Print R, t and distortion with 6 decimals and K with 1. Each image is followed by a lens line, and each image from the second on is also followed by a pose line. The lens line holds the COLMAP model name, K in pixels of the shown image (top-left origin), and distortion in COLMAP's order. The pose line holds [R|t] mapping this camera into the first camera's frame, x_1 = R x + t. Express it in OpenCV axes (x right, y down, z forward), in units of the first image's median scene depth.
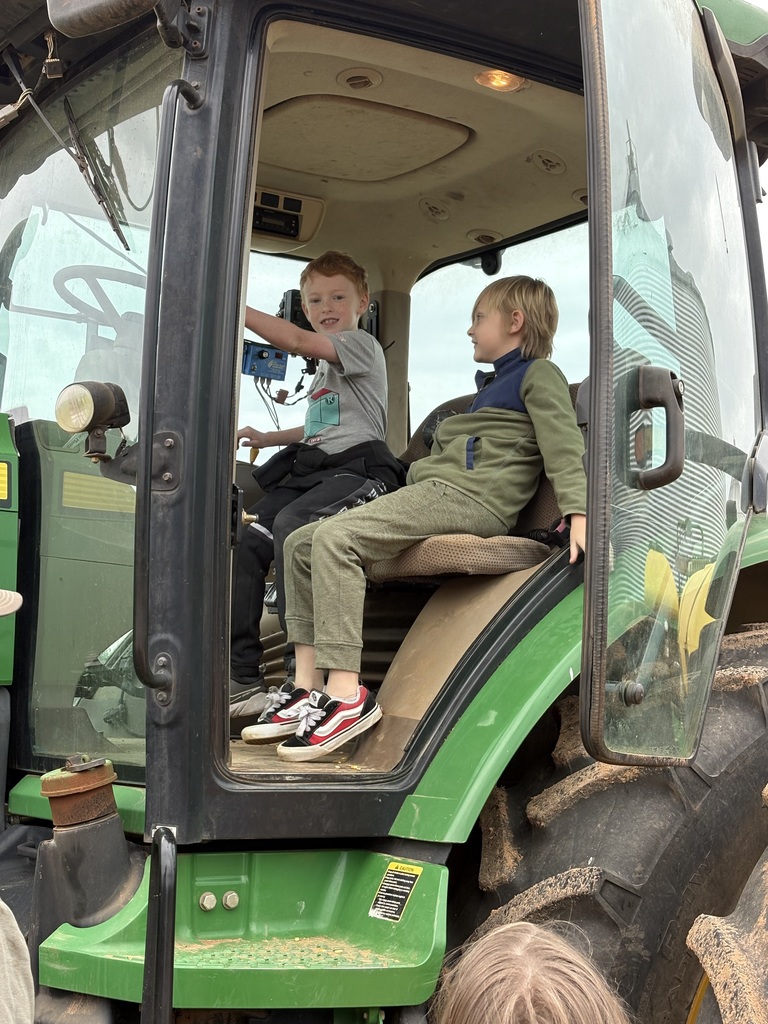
lens RADIAL K [[1437.3, 0, 384.0], [0, 1437.3, 512.0], [0, 0, 1]] dist [0.213419, -0.724693]
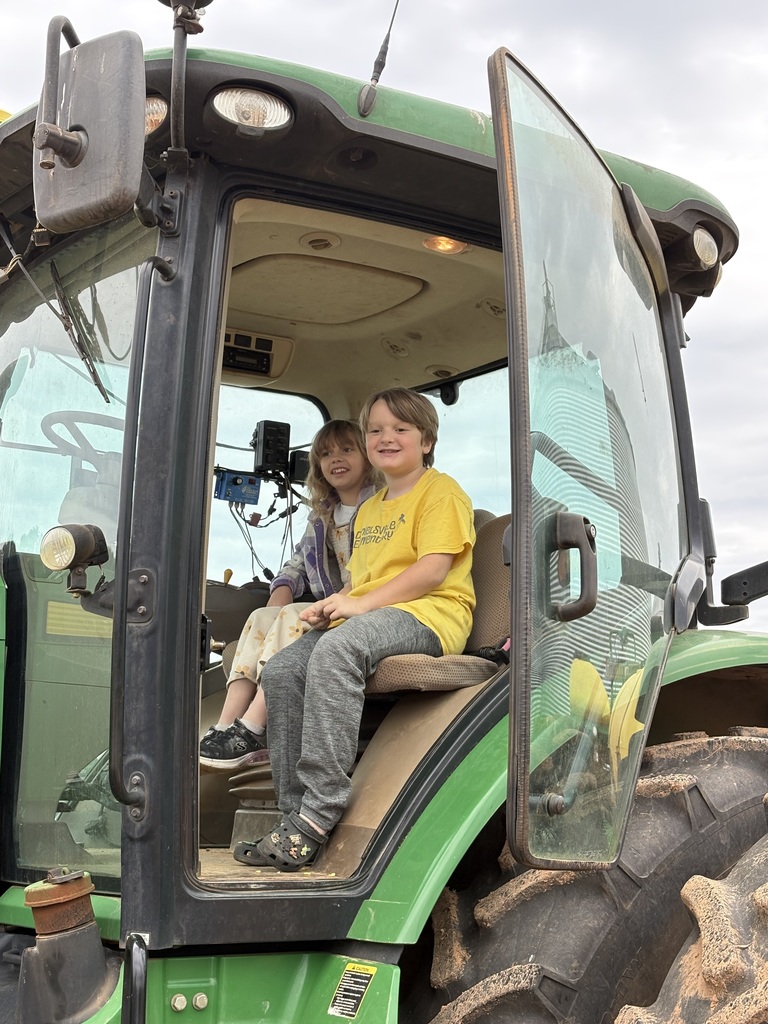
lens RADIAL K [[1447.8, 0, 407.6], [0, 1447.8, 508.4], [0, 0, 1]] dist [0.201936, -0.677629]
pose [[0.999696, -0.010049, 0.022511, 0.027778], [0.011510, 0.997772, -0.065713, -0.025333], [-0.021800, 0.065952, 0.997585, -0.116922]]
